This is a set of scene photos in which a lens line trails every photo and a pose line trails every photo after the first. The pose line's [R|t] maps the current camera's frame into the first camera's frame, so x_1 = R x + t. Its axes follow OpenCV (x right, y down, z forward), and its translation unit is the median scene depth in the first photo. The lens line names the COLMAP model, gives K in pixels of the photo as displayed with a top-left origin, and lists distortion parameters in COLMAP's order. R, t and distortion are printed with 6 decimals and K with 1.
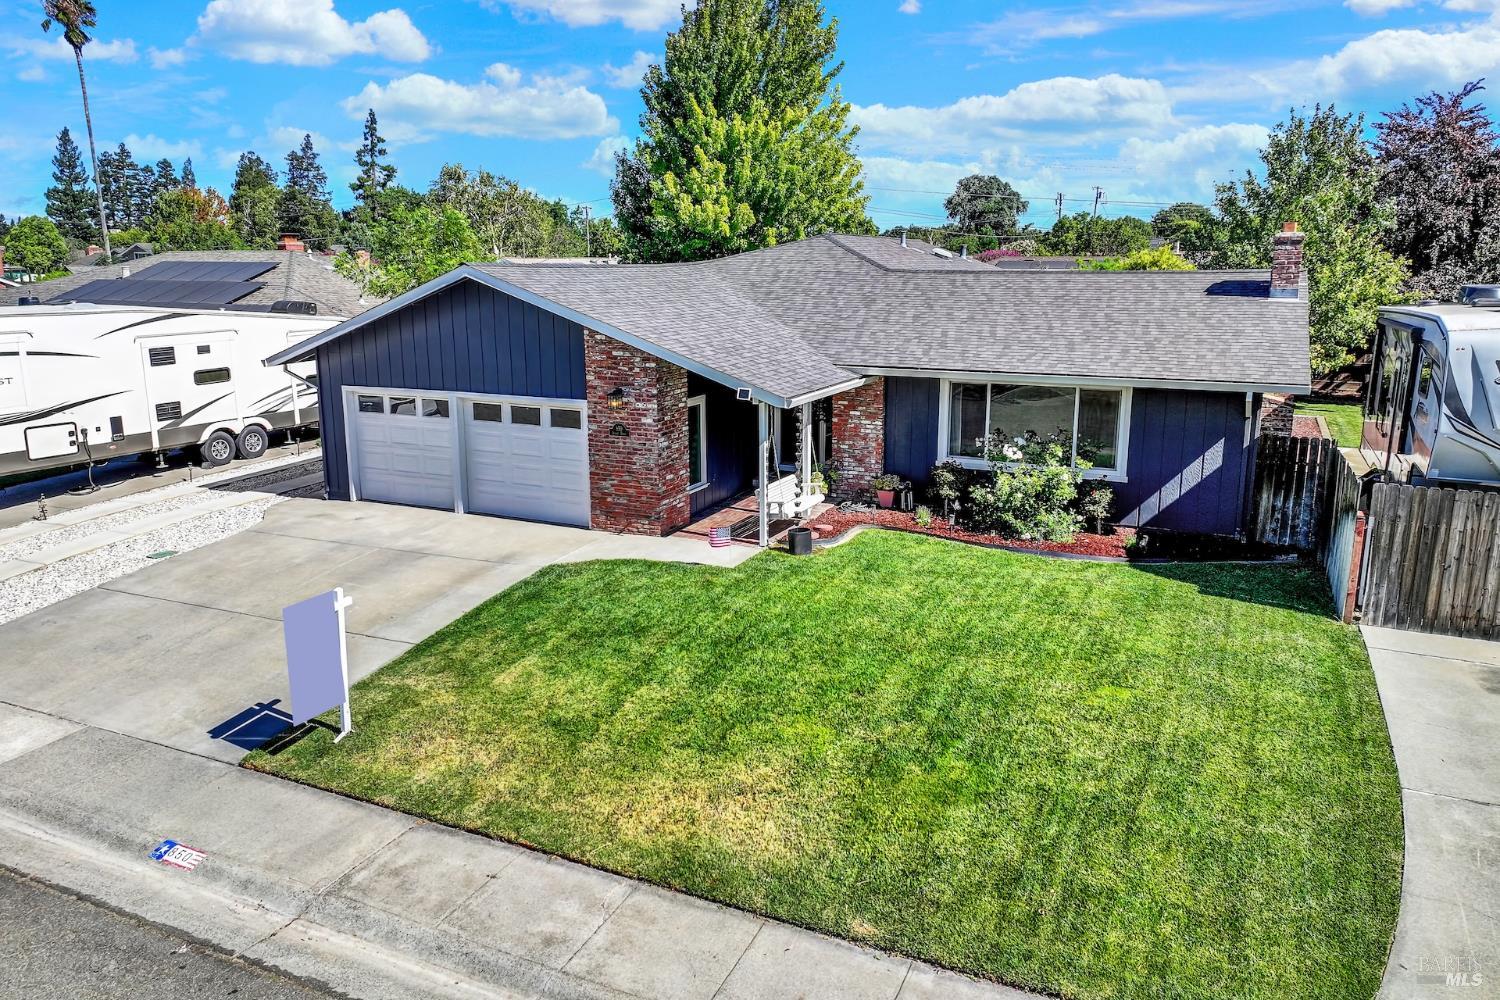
lens RADIAL K [[1064.8, 0, 757.2], [0, 1064.8, 458.6], [0, 0, 1]] dist [-0.004360, 0.009438]
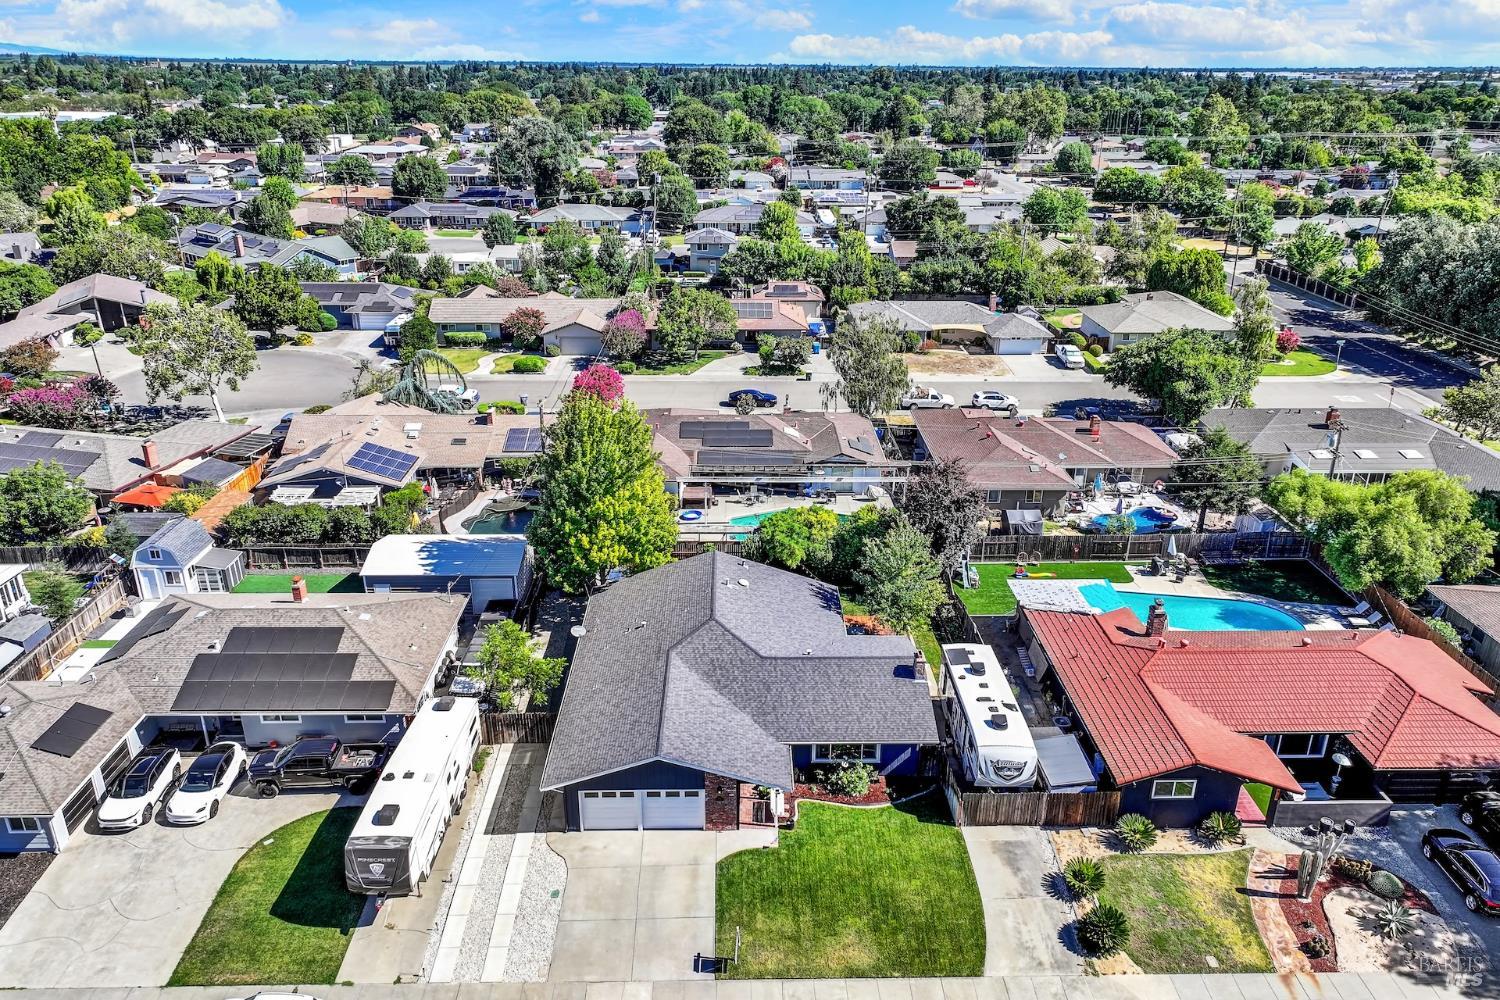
lens RADIAL K [[1064.8, 0, 751.8], [0, 1064.8, 500.1], [0, 0, 1]] dist [-0.004360, 0.009438]
pose [[0.898361, -0.166224, 0.406592, -1.027994], [0.076215, 0.970580, 0.228400, -1.372951], [-0.432595, -0.174198, 0.884600, -1.281406]]
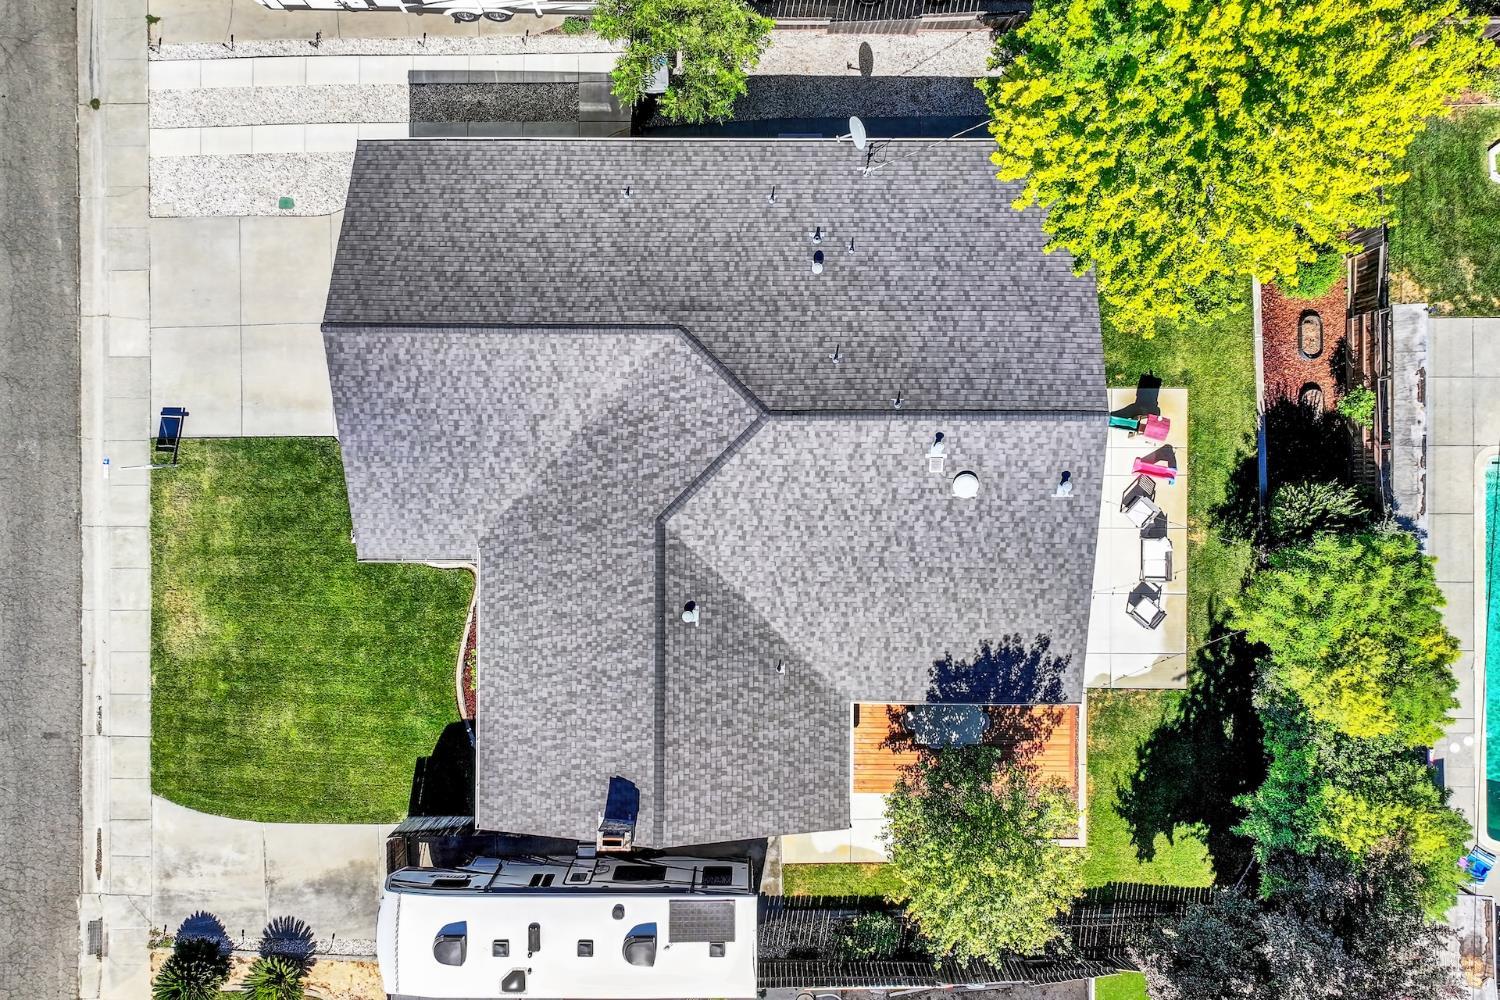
lens RADIAL K [[1064.8, 0, 762.8], [0, 1064.8, 499.4], [0, 0, 1]] dist [-0.004360, 0.009438]
pose [[0.417560, 0.908645, 0.002748, 0.196125], [-0.173925, 0.076956, 0.981747, -1.729769], [0.891849, -0.410416, 0.190170, 1.183050]]
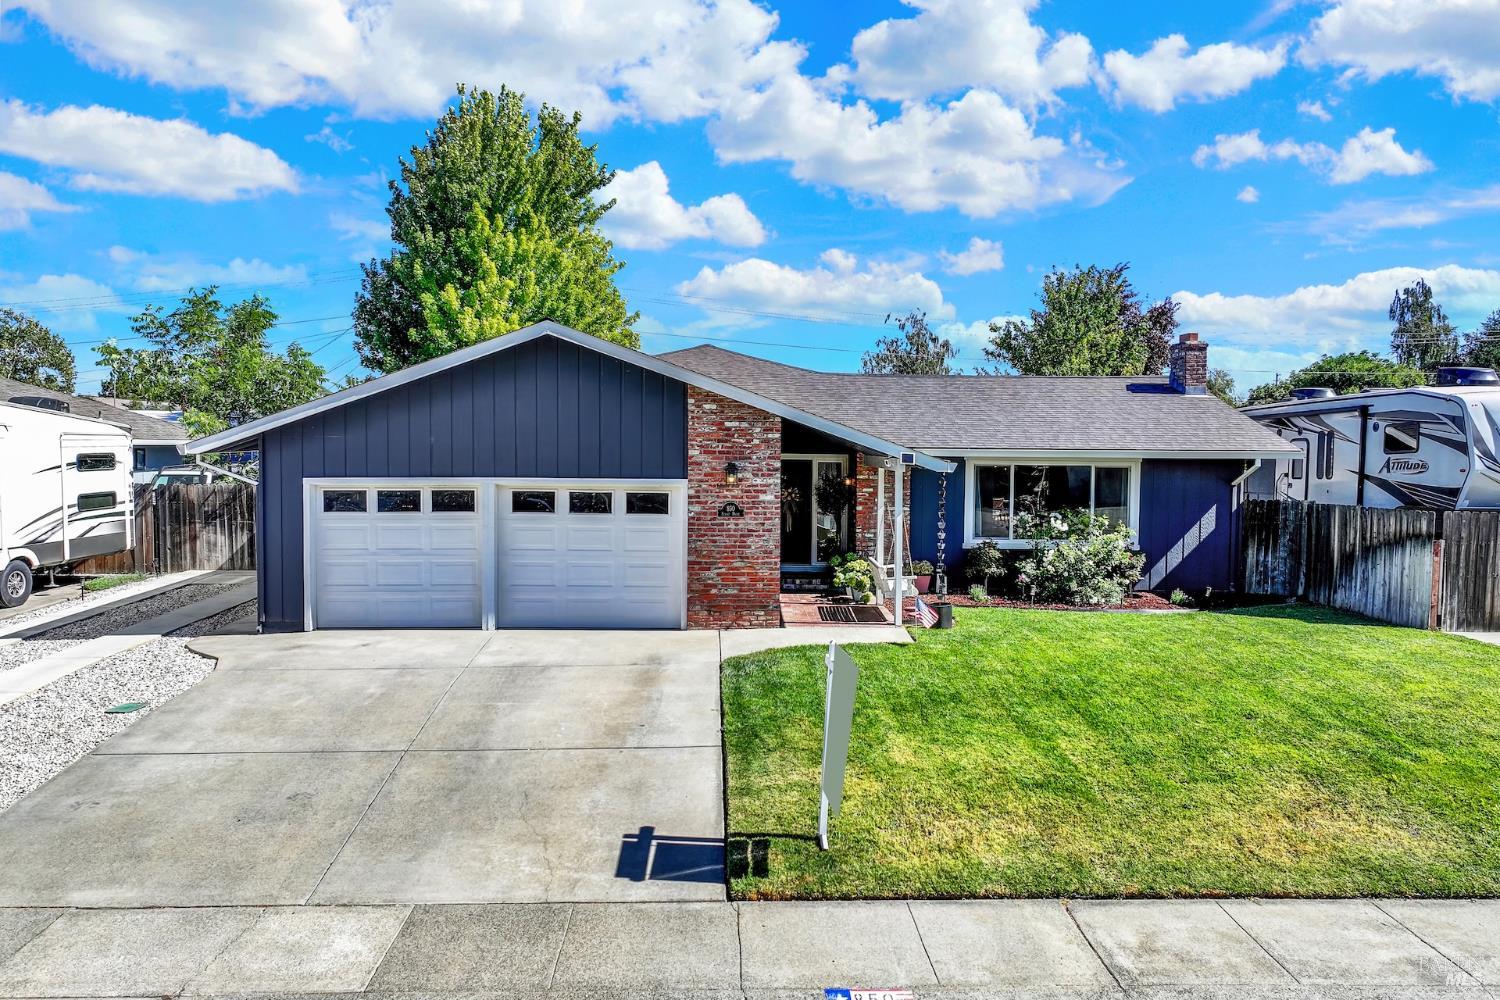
lens RADIAL K [[1064.8, 0, 756.3], [0, 1064.8, 502.2], [0, 0, 1]] dist [-0.004360, 0.009438]
pose [[0.889420, -0.017046, 0.456772, -0.520328], [0.074898, 0.991233, -0.108849, 0.065421], [-0.450912, 0.131024, 0.882899, 0.207208]]
